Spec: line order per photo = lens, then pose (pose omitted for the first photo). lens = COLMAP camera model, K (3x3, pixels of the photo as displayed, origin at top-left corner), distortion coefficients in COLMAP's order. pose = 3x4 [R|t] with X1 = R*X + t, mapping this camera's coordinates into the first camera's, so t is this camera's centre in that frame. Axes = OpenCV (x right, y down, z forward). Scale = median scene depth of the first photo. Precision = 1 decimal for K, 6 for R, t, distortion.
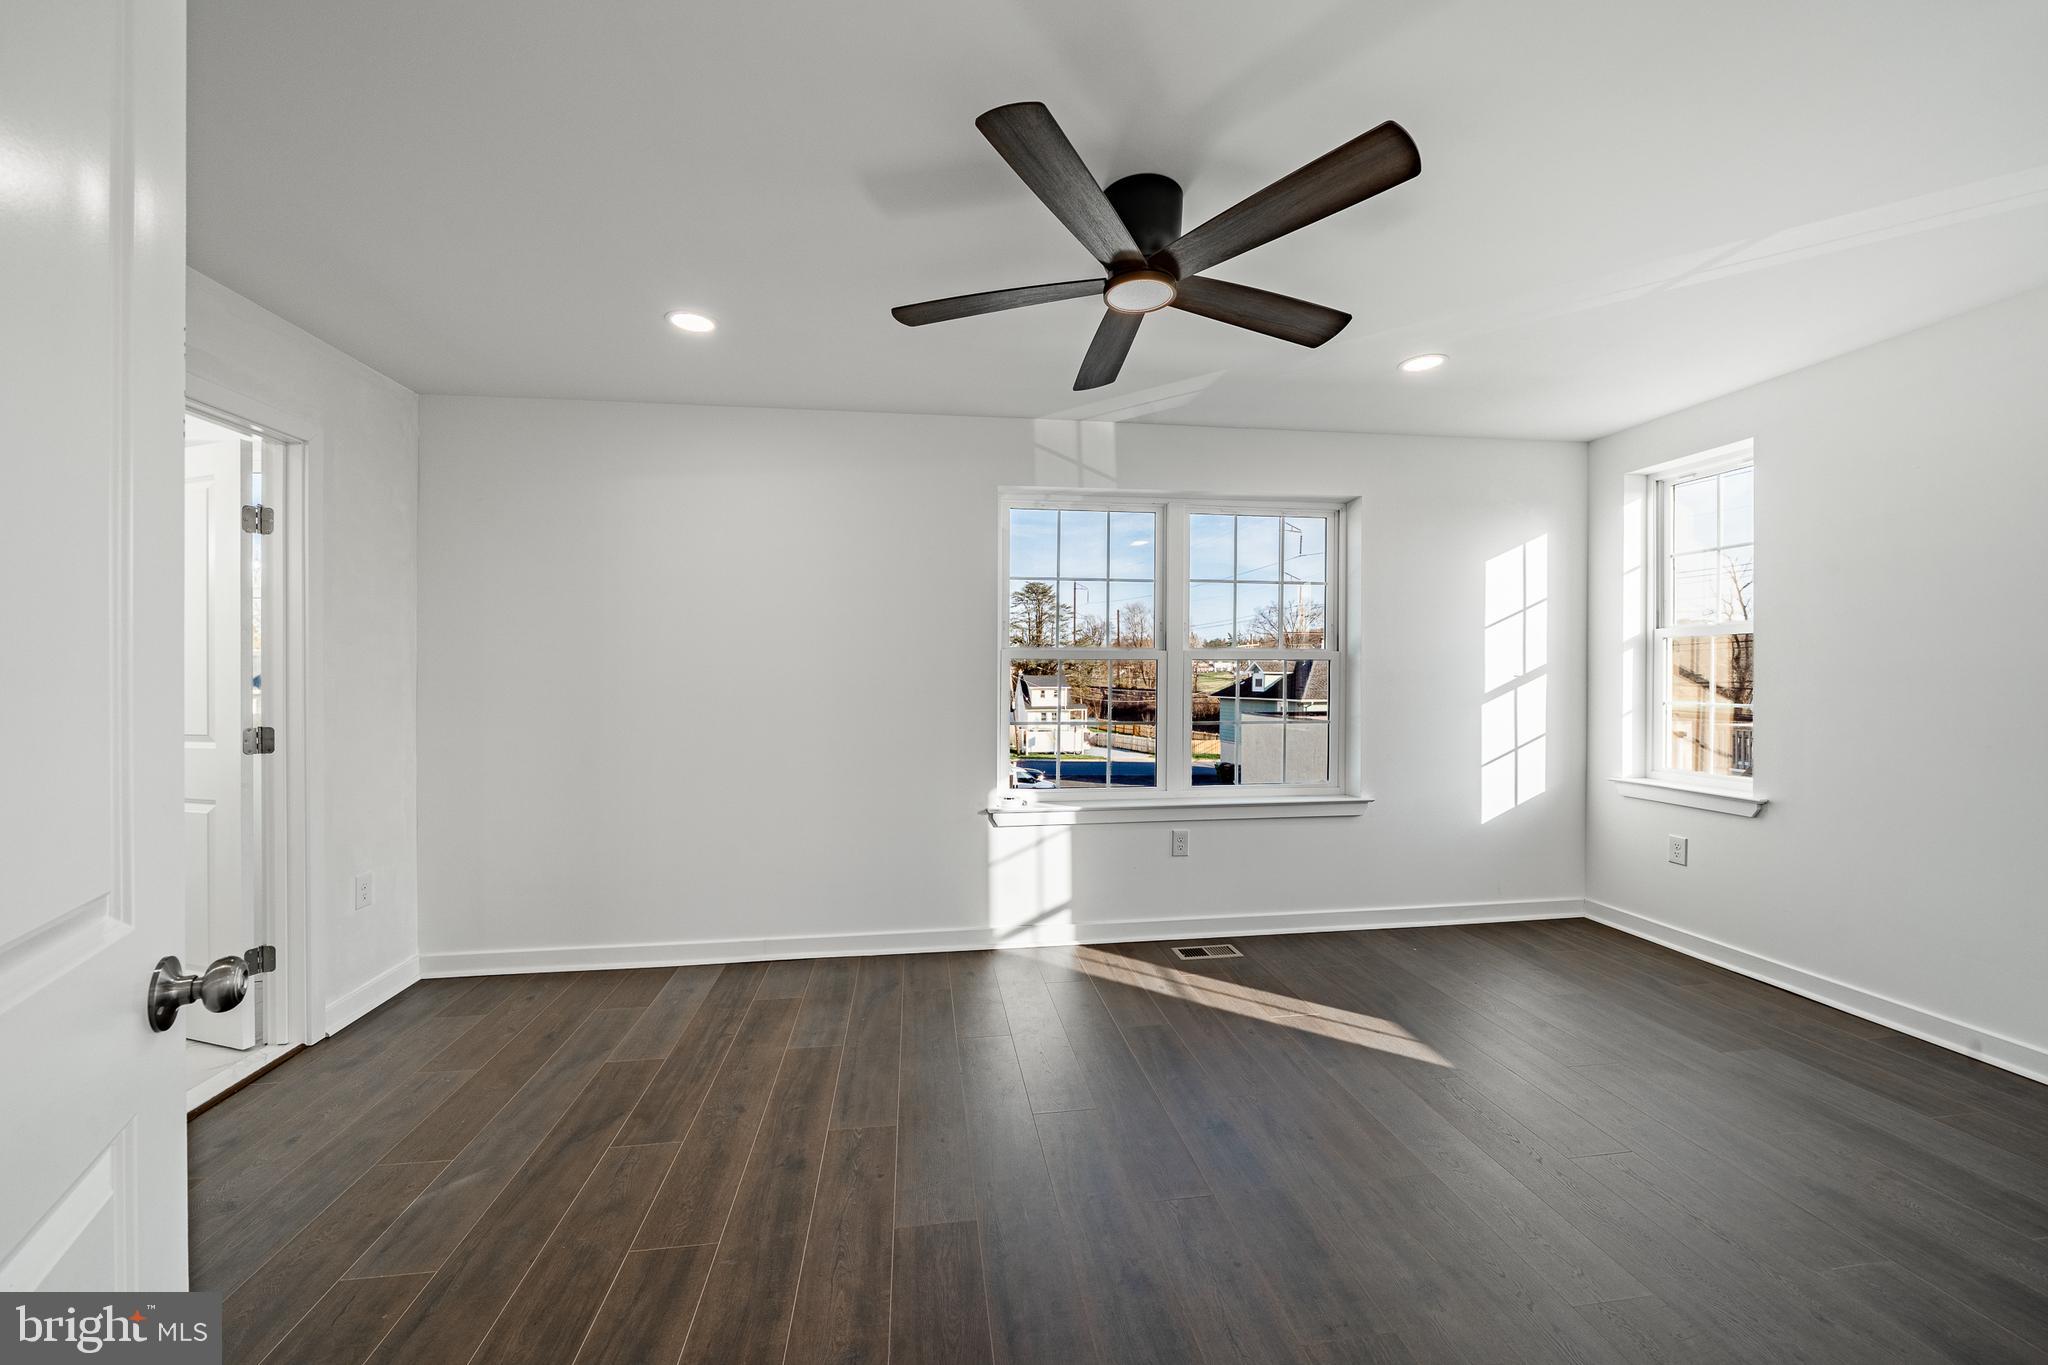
lens RADIAL K [[755.9, 0, 1015.9], [0, 755.9, 684.7], [0, 0, 1]] dist [0.000997, 0.000069]
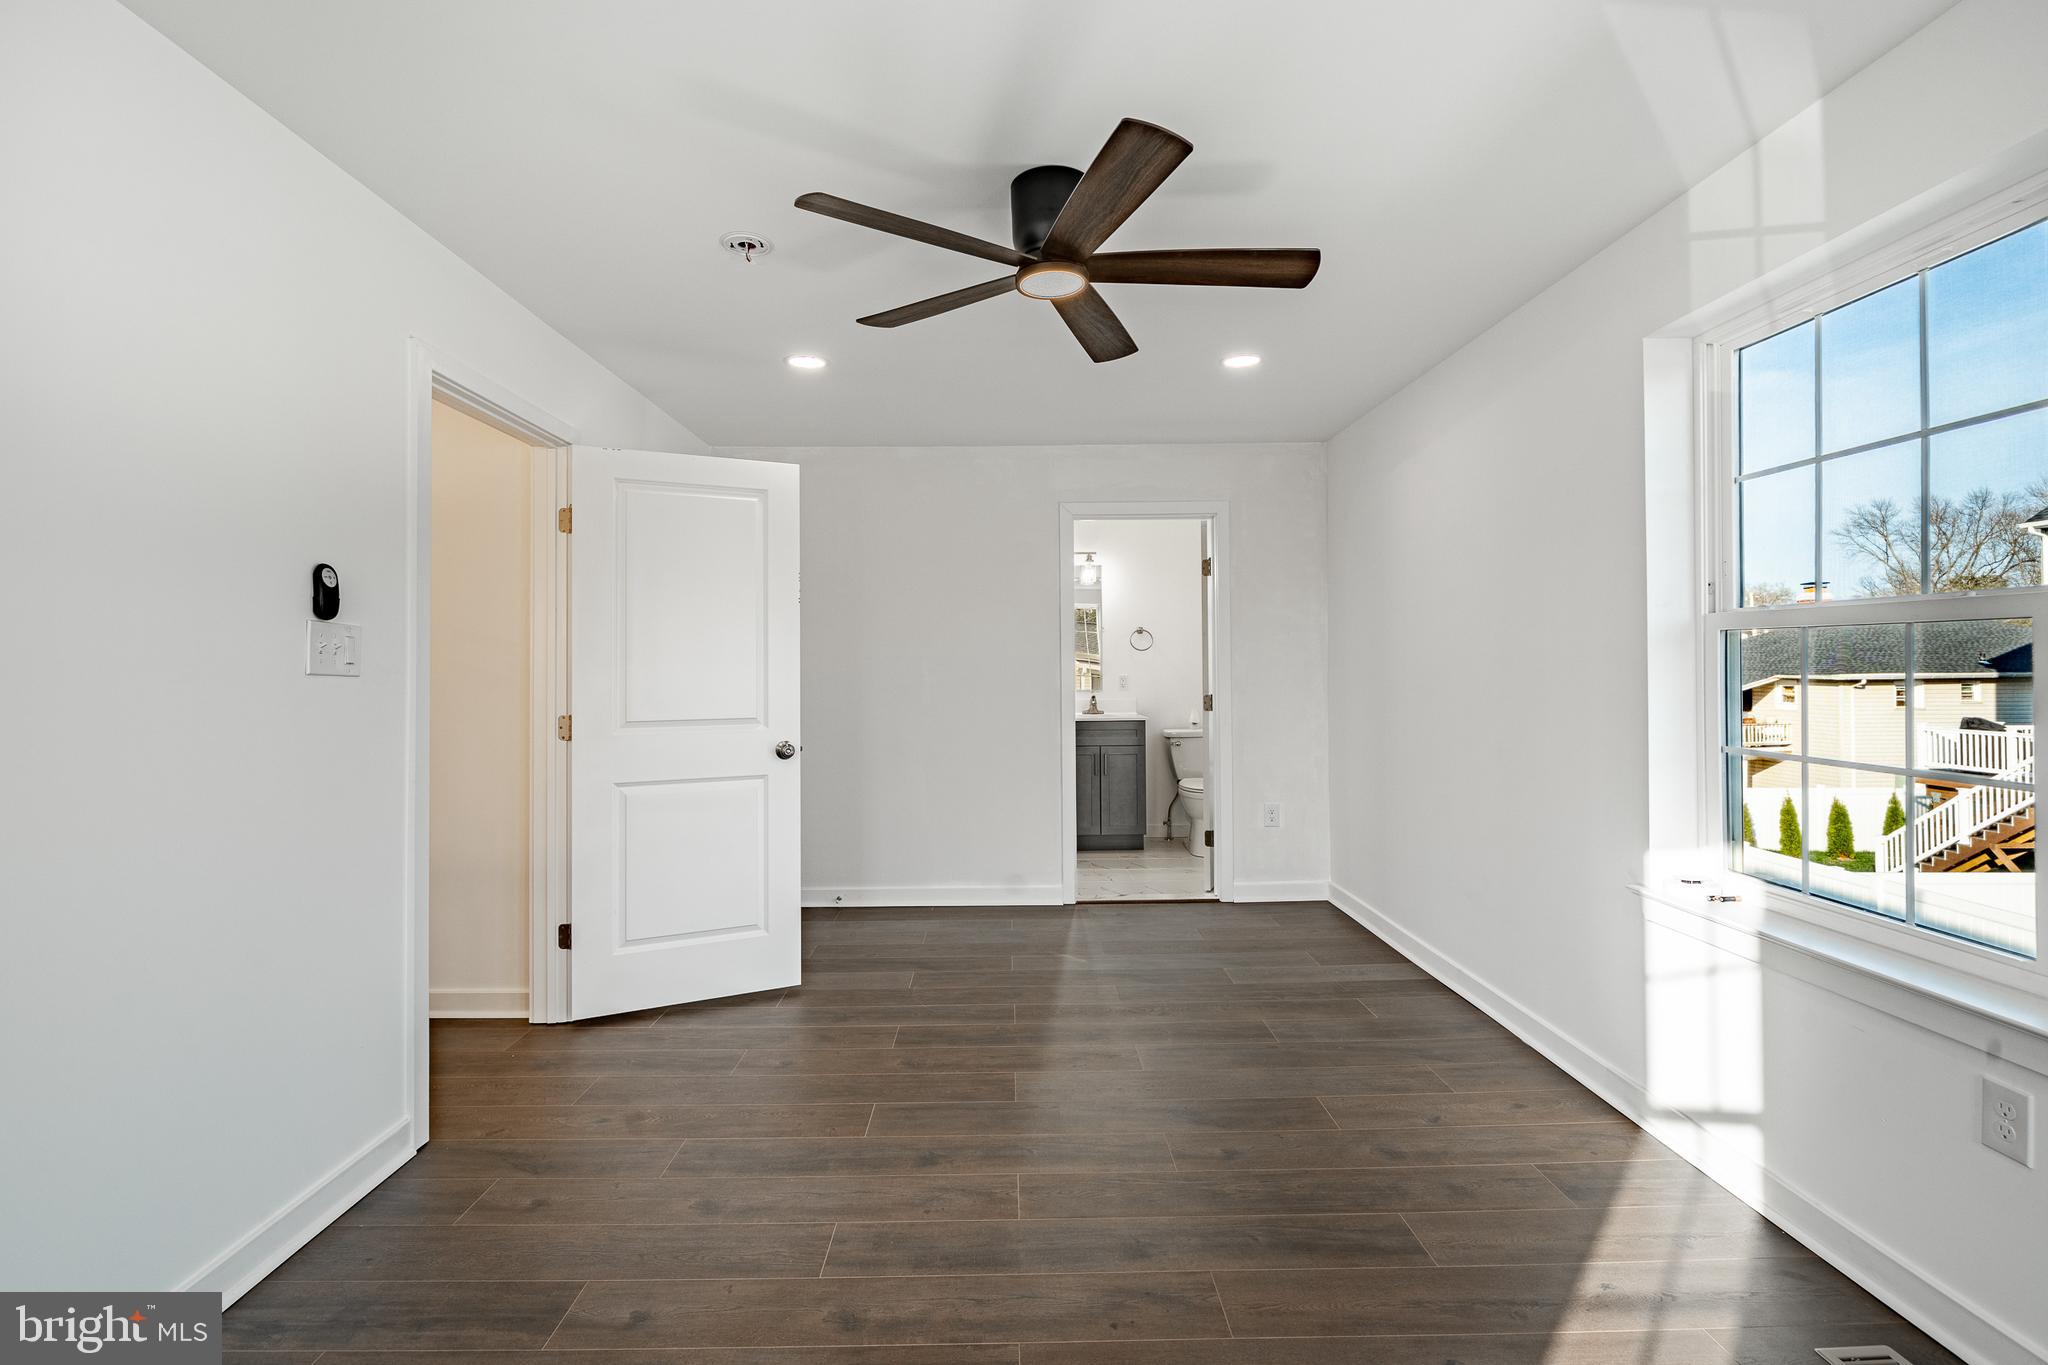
lens RADIAL K [[937.7, 0, 1026.3], [0, 937.7, 662.6], [0, 0, 1]] dist [-0.001616, -0.001022]
pose [[-0.111504, 0.000360, -0.993764, 0.839419], [-0.007815, 0.999969, 0.001239, -0.008206], [0.993733, 0.007904, -0.111498, 0.673544]]
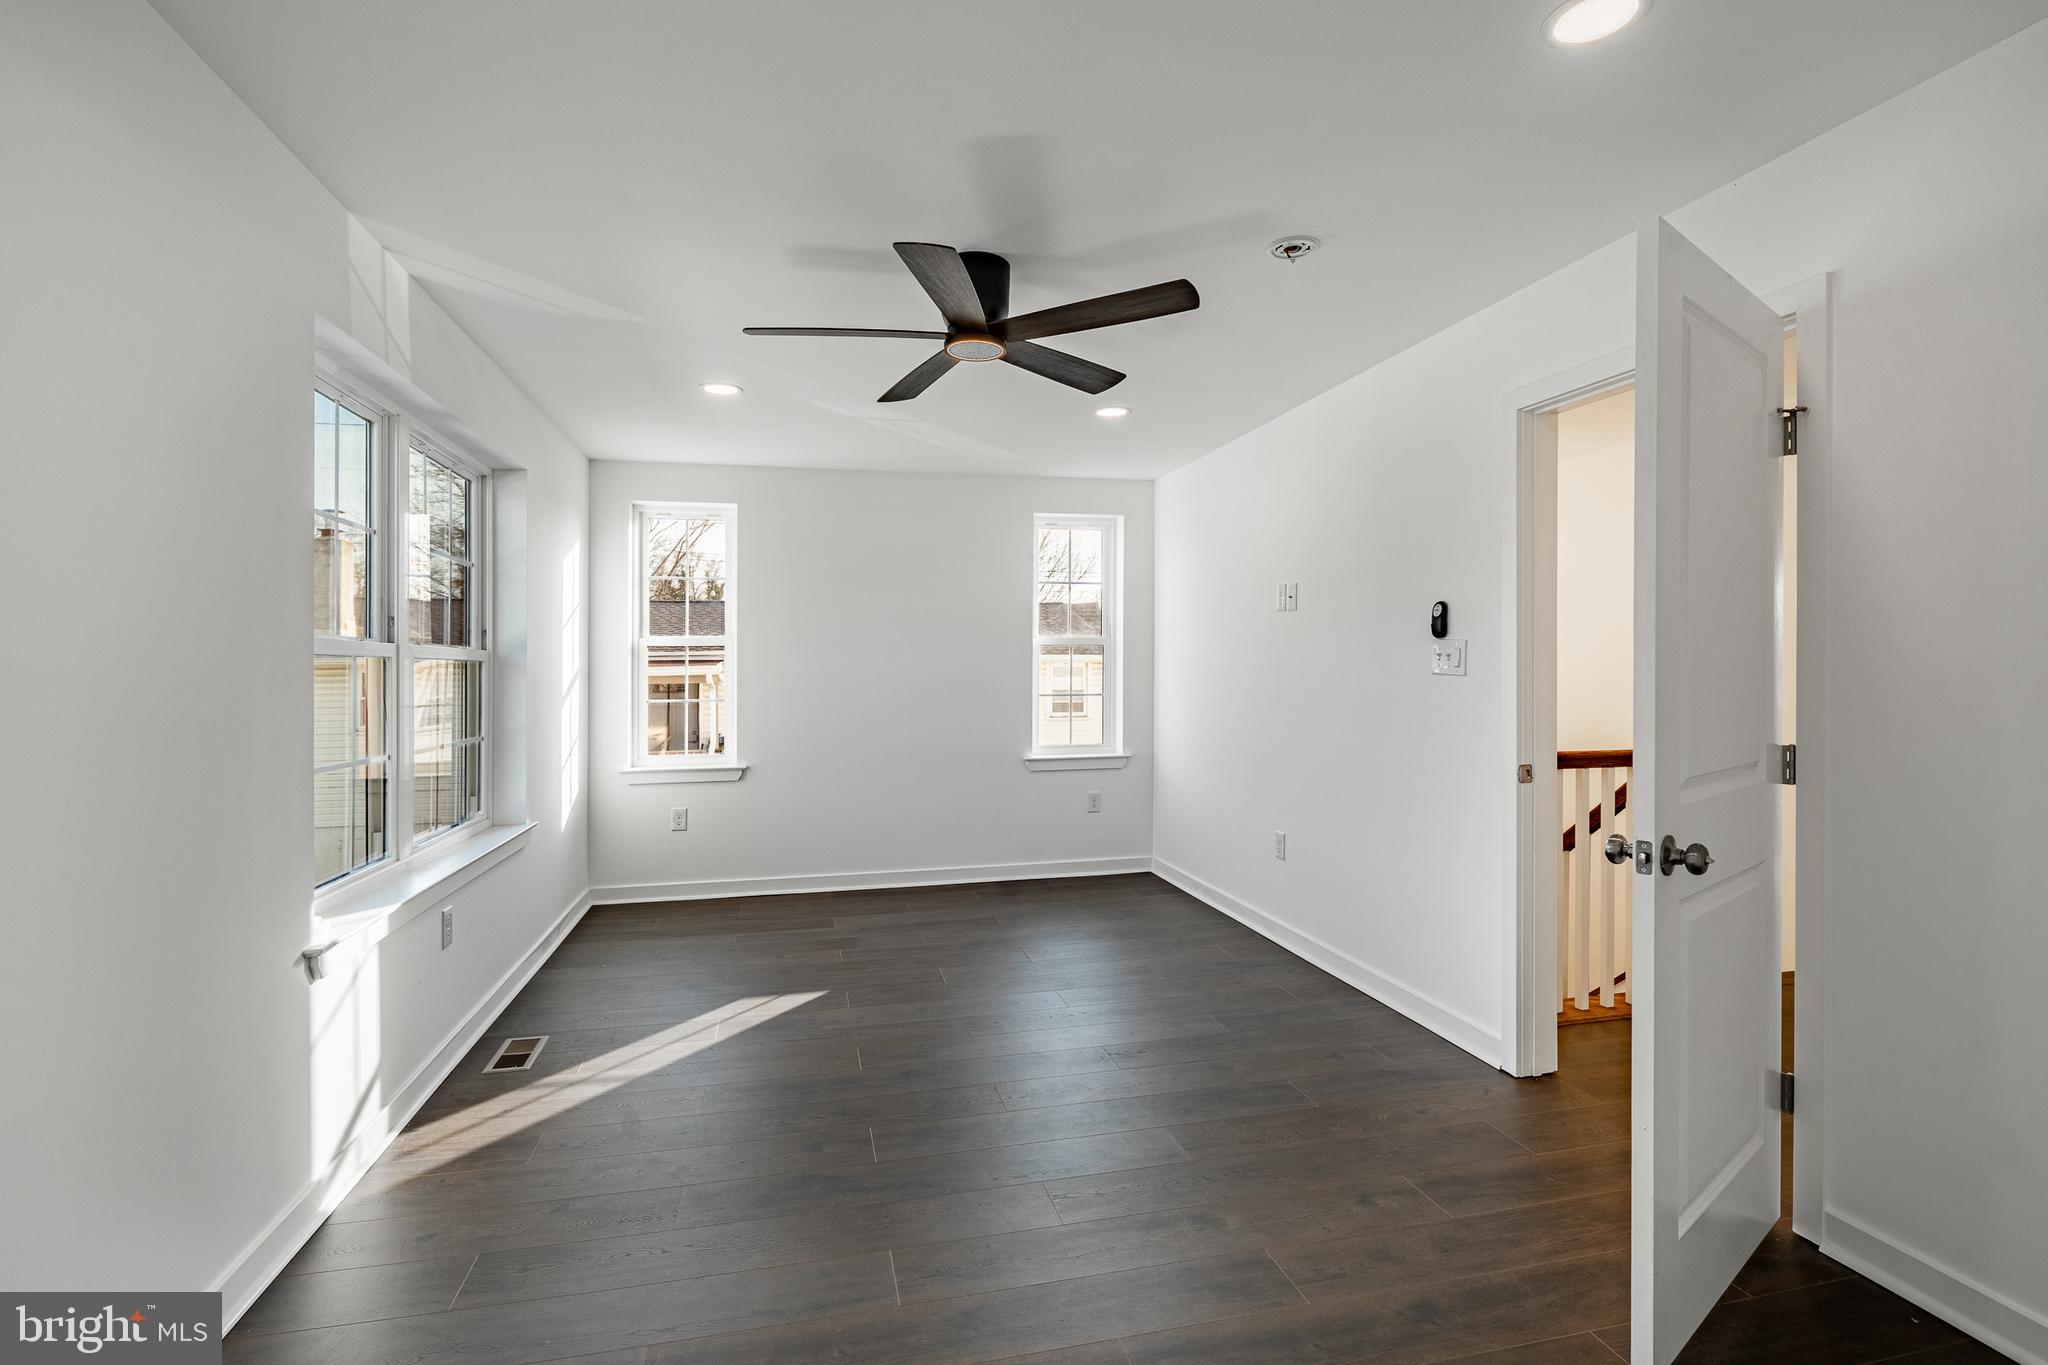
lens RADIAL K [[978.8, 0, 1014.9], [0, 978.8, 688.1], [0, 0, 1]] dist [-0.001442, -0.000752]
pose [[-0.106257, -0.014004, 0.994240, -0.818208], [0.023345, 0.999590, 0.016575, -0.008625], [-0.994065, 0.024971, -0.105887, 0.667636]]
